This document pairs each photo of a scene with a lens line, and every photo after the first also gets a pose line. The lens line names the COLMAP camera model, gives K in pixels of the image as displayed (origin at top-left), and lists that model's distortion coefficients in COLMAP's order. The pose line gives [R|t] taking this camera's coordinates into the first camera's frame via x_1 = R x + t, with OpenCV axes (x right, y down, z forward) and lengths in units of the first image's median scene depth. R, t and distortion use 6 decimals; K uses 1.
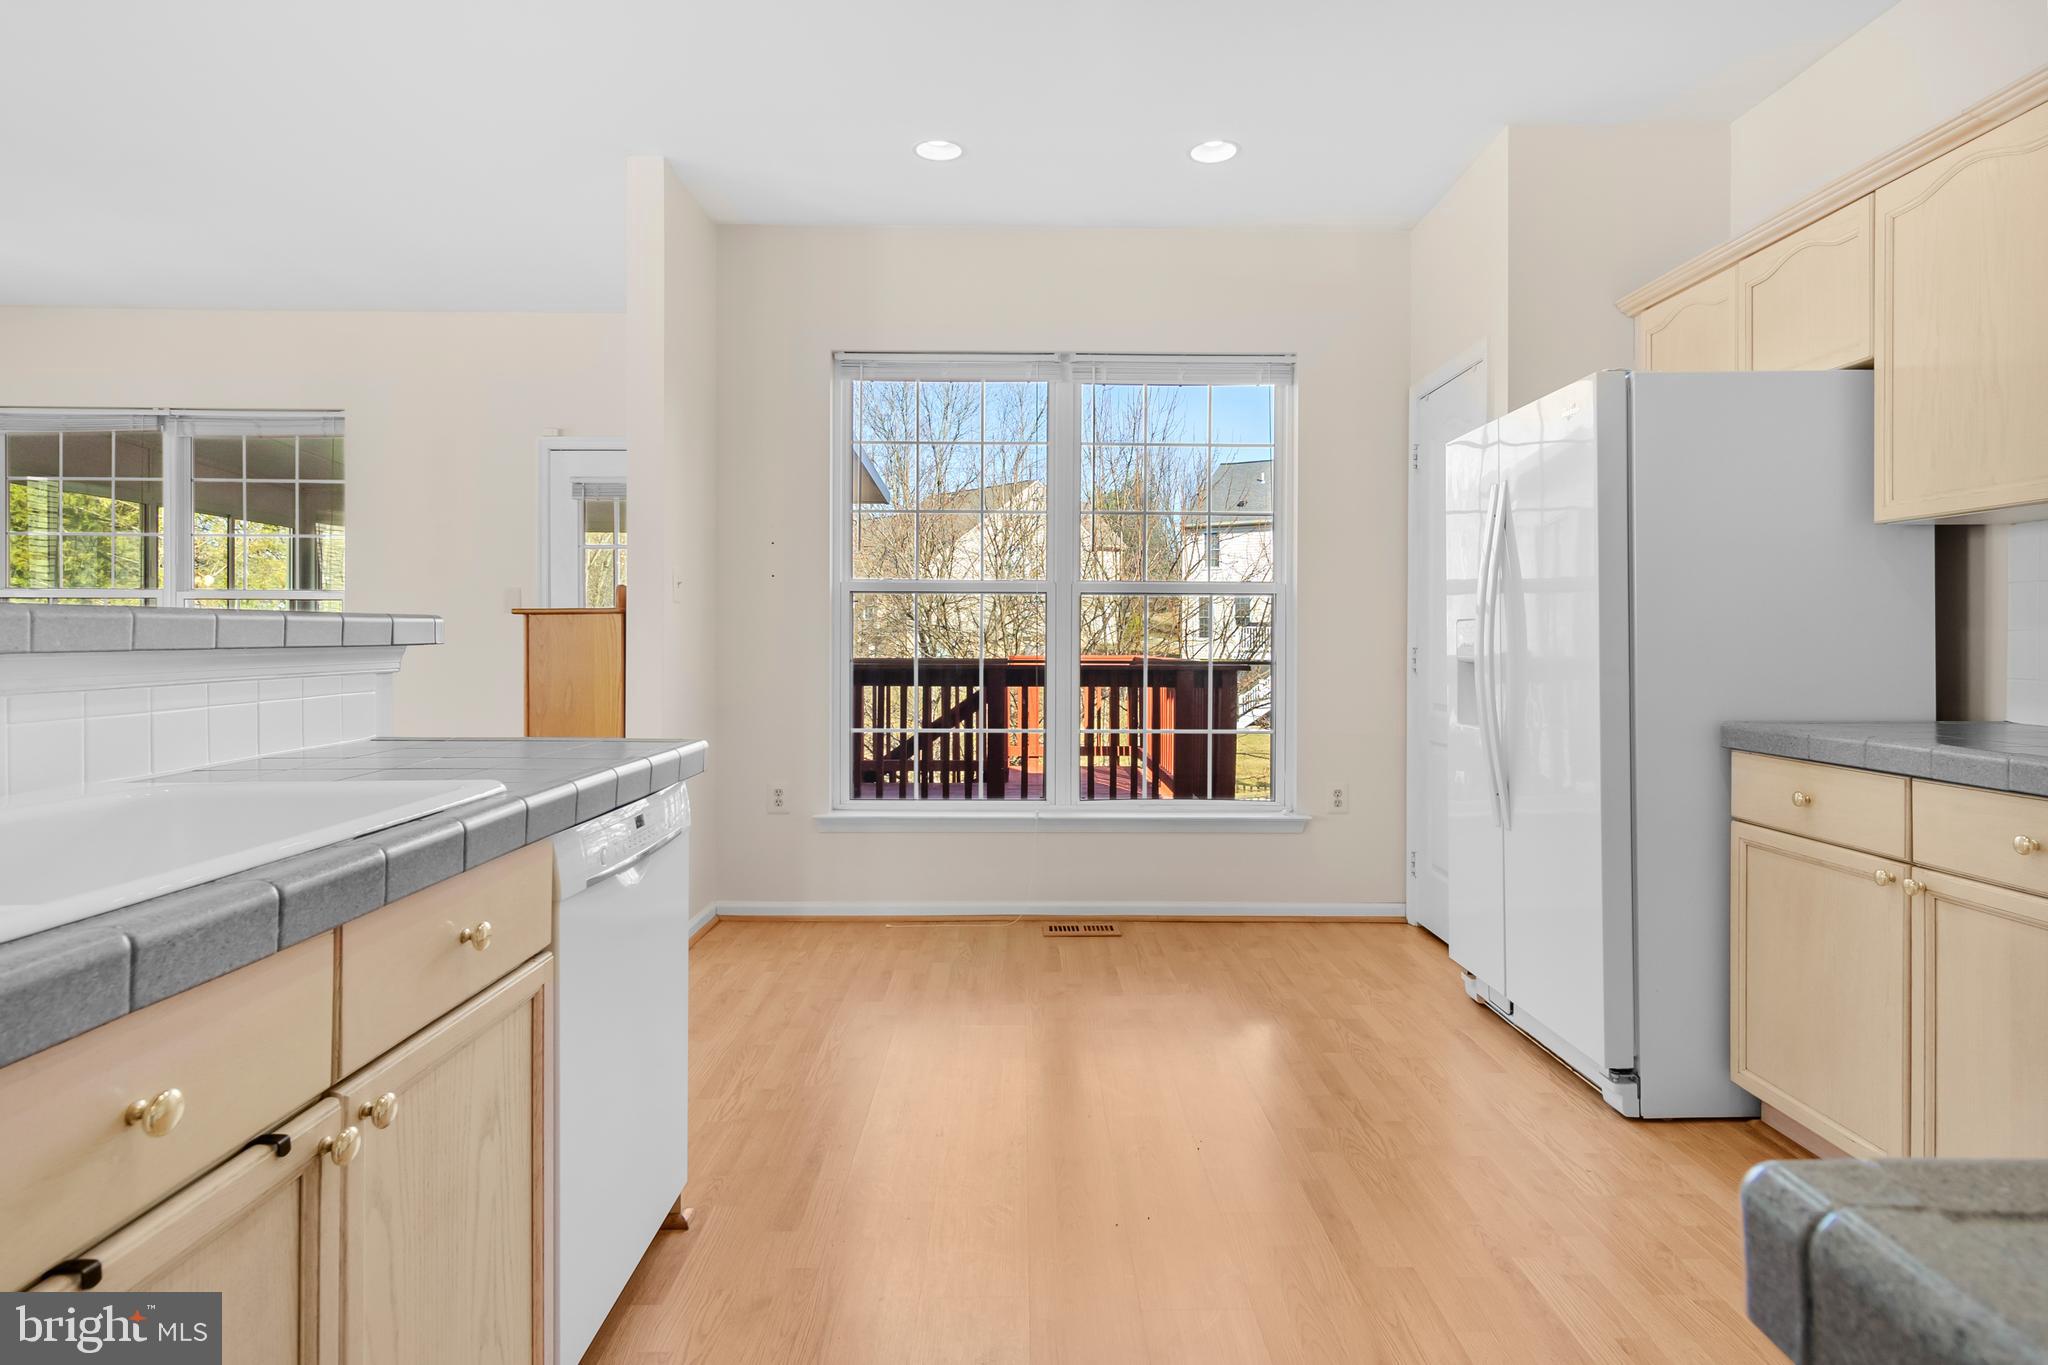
lens RADIAL K [[1133.1, 0, 1037.4], [0, 1133.1, 645.1], [0, 0, 1]] dist [0.001316, 0.000531]
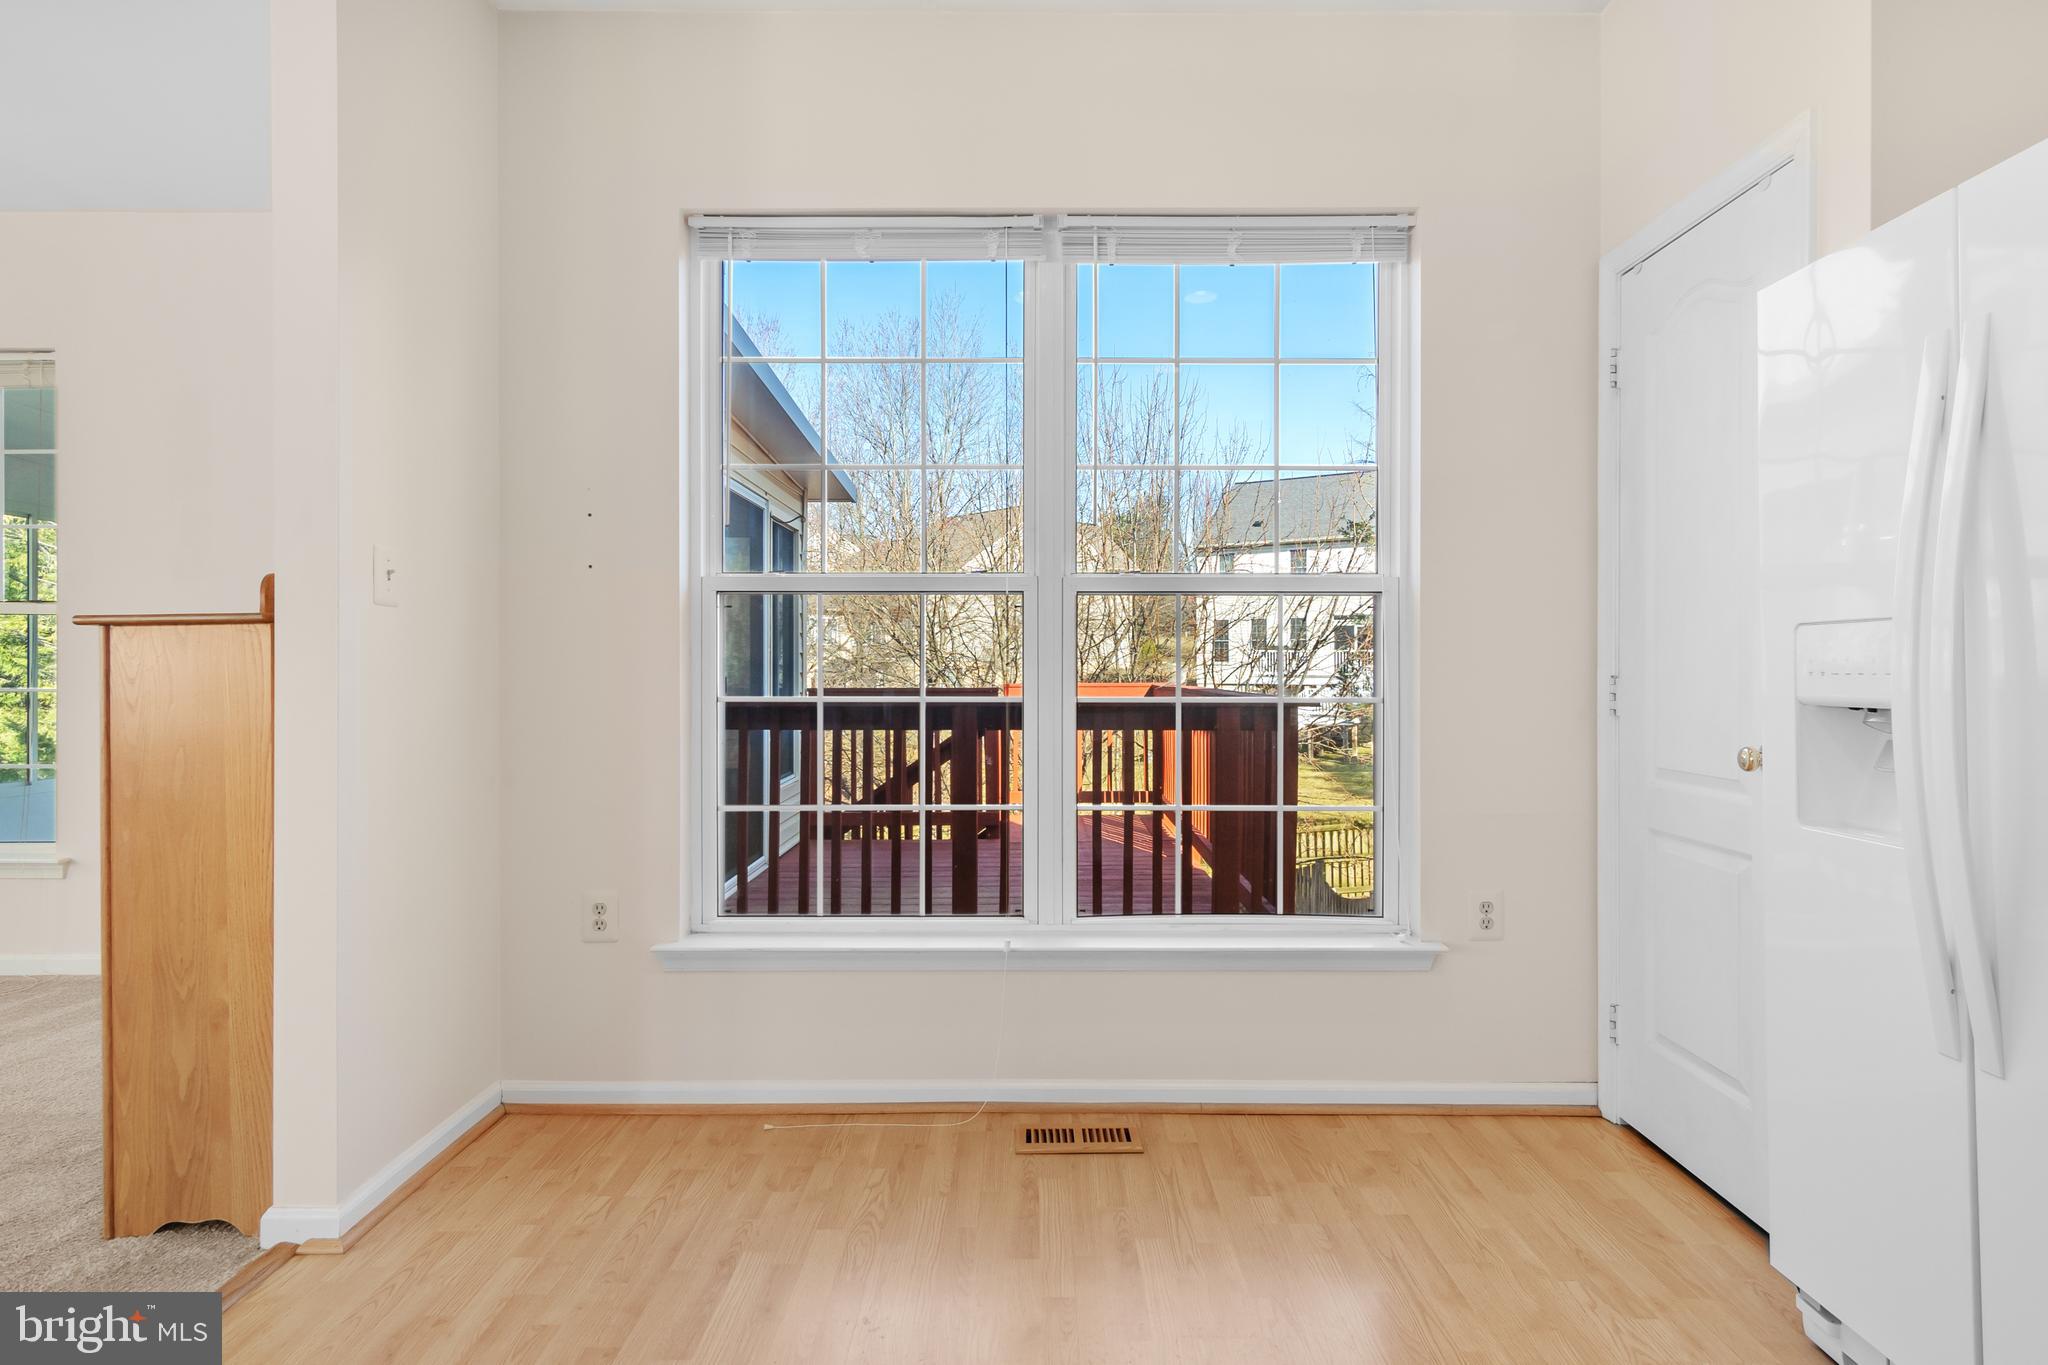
lens RADIAL K [[1079.7, 0, 1036.0], [0, 1079.7, 673.9], [0, 0, 1]] dist [0.001974, 0.000753]
pose [[0.999869, -0.004427, -0.015591, 0.025014], [0.004492, 0.999981, 0.004126, -0.002540], [0.015572, -0.004196, 0.999870, 0.397619]]
